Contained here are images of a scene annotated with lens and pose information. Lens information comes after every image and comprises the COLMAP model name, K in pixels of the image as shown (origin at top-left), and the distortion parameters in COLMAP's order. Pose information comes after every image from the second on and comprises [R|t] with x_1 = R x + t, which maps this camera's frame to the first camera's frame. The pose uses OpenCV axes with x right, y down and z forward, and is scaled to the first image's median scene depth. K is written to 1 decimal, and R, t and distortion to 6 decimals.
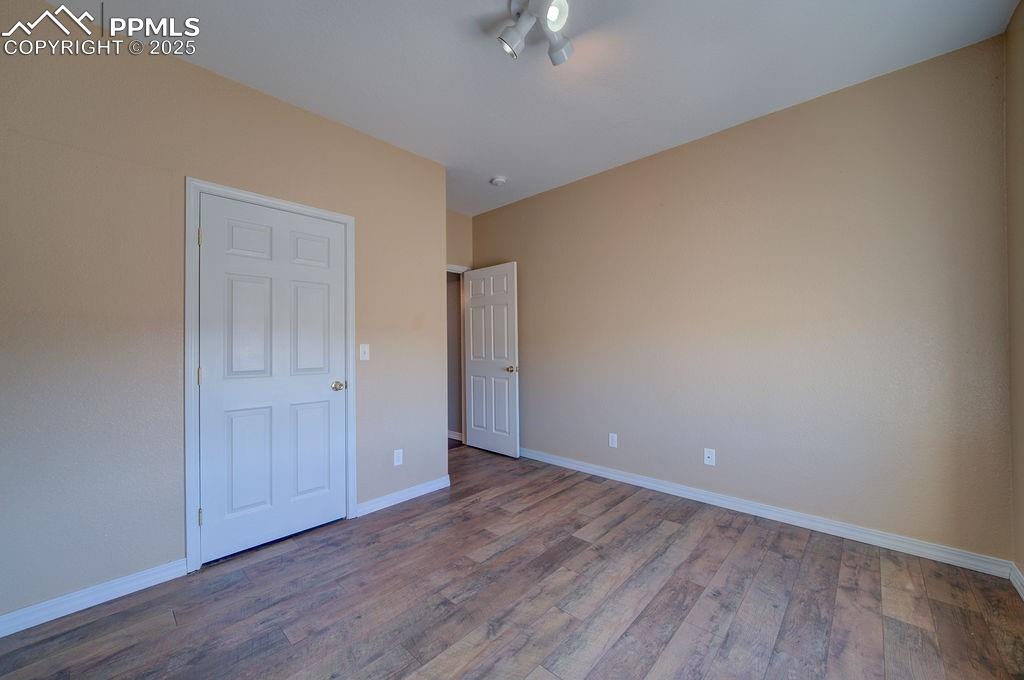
lens RADIAL K [[379.6, 0, 507.0], [0, 379.6, 336.6], [0, 0, 1]] dist [-0.012176, 0.000275]
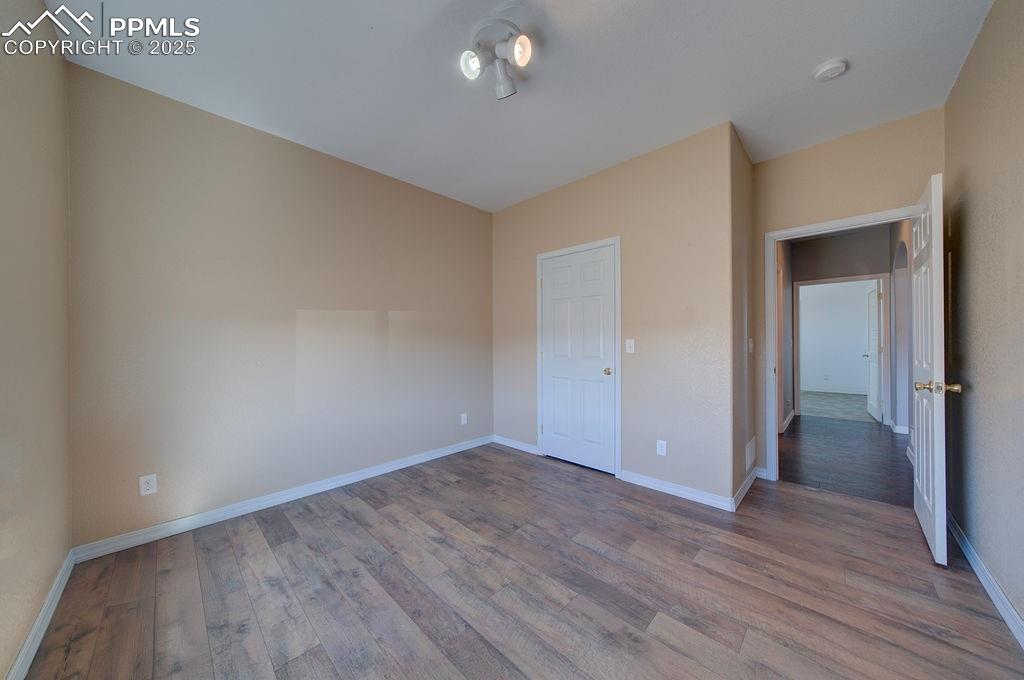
lens RADIAL K [[343.6, 0, 514.3], [0, 343.6, 338.6], [0, 0, 1]] dist [0.006665, -0.000109]
pose [[0.003756, 0.003643, -0.999986, 0.812832], [0.030579, 0.999525, 0.003756, 0.003324], [0.999525, -0.030593, 0.003643, 0.741516]]
